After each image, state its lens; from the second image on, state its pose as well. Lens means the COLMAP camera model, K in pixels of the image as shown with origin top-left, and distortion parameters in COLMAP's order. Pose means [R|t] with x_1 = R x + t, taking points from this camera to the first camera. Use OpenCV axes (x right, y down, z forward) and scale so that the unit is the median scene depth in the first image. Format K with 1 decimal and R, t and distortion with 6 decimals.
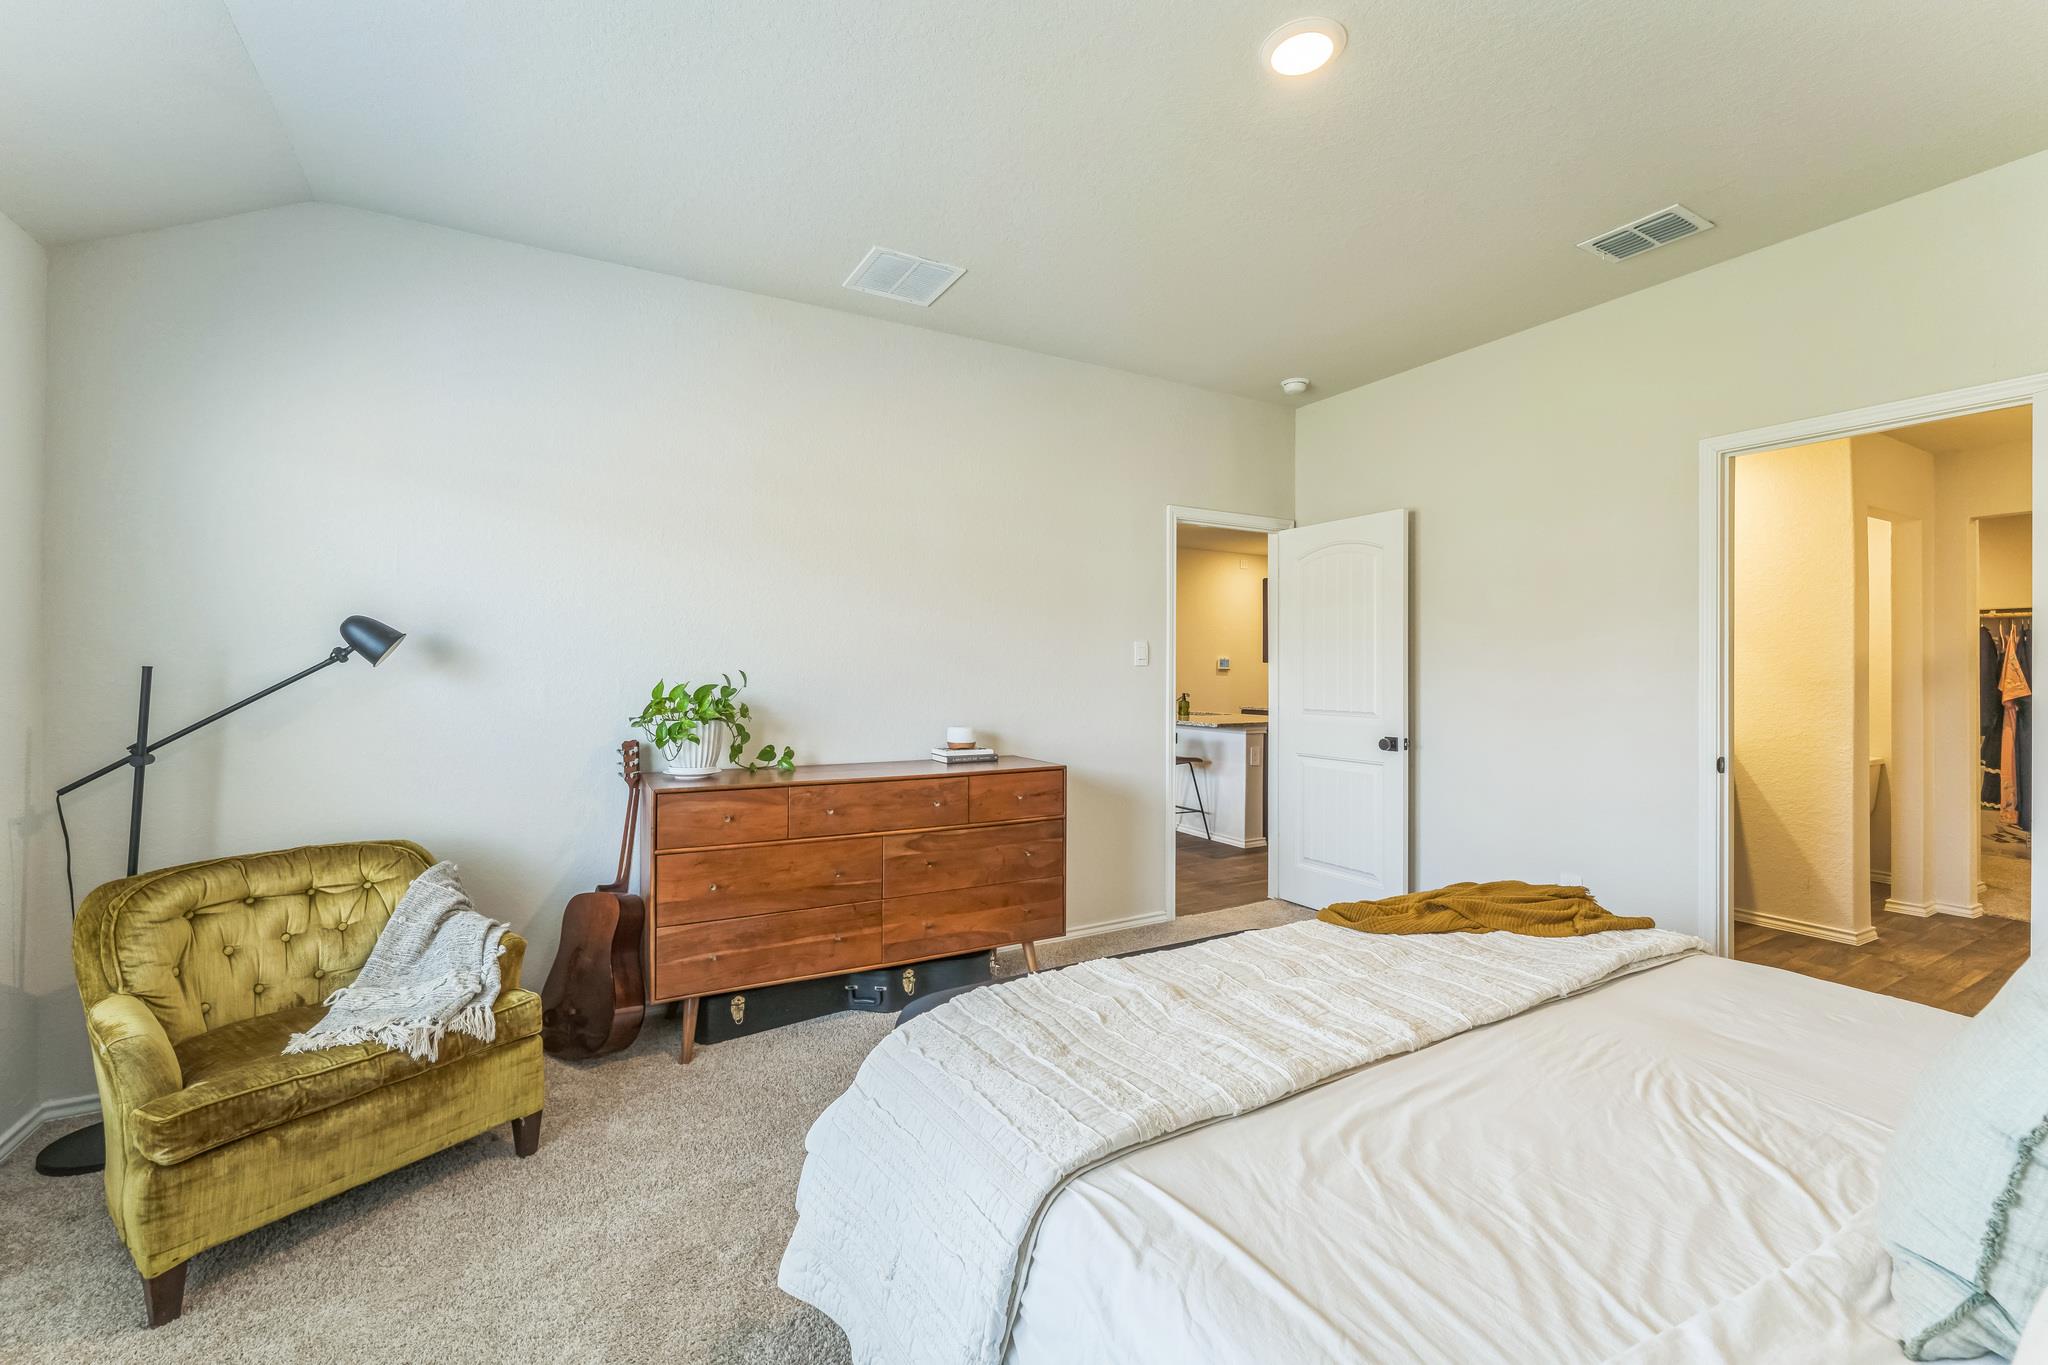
lens RADIAL K [[836.1, 0, 1026.4], [0, 836.1, 678.7], [0, 0, 1]] dist [-0.002102, -0.000263]
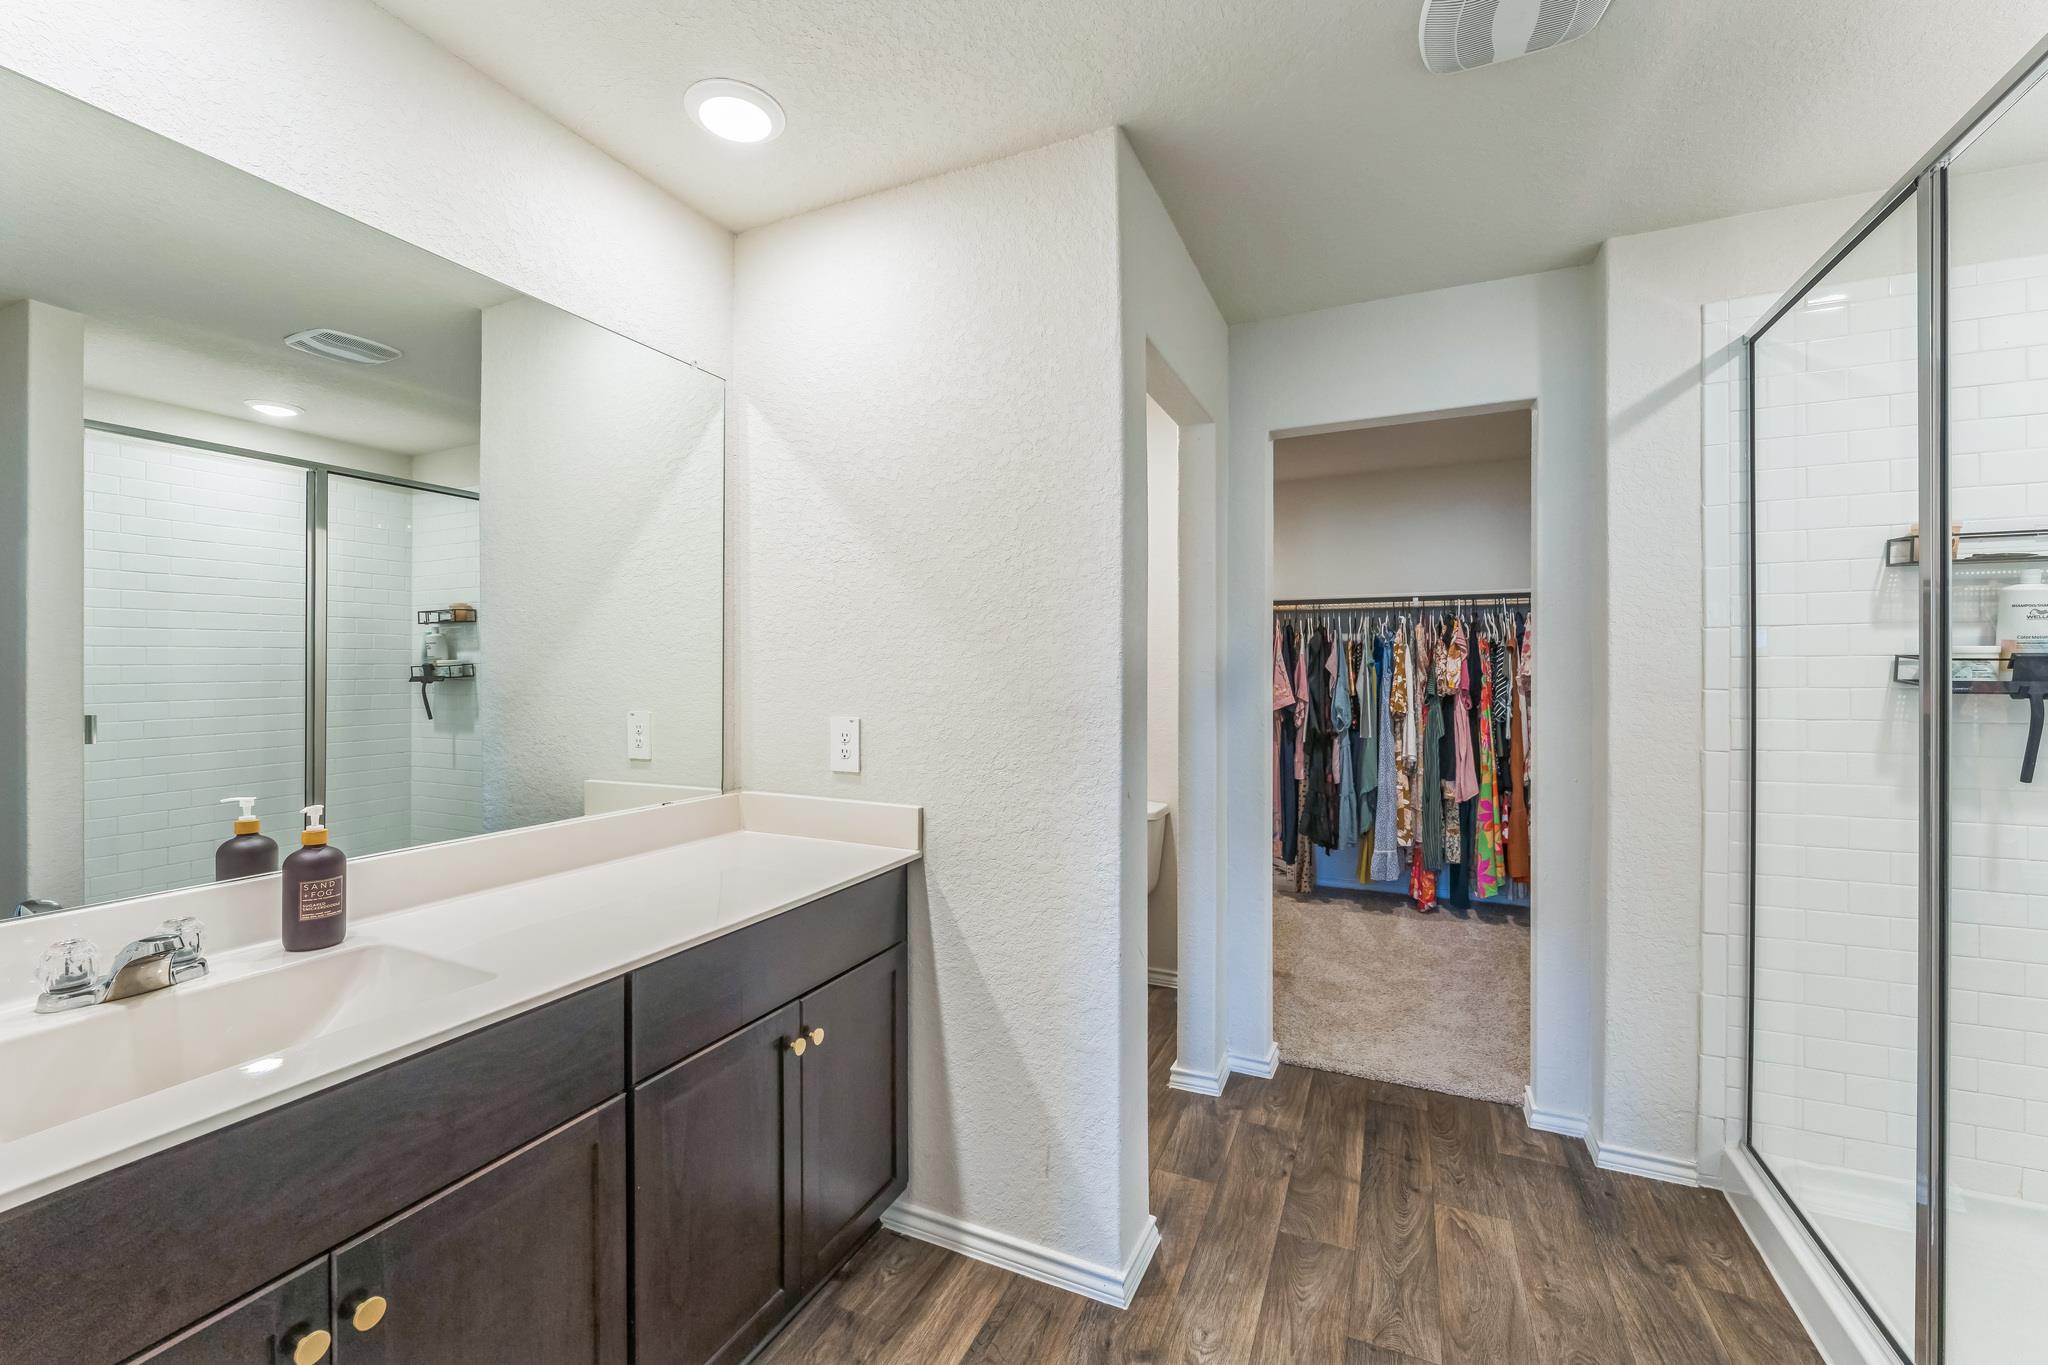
lens RADIAL K [[836.1, 0, 1023.5], [0, 836.1, 674.7], [0, 0, 1]] dist [-0.002102, -0.000263]
pose [[0.810739, -0.005303, 0.585383, 0.619448], [0.000266, 0.999962, 0.008691, -0.016726], [-0.585407, -0.006890, 0.810710, 0.600951]]
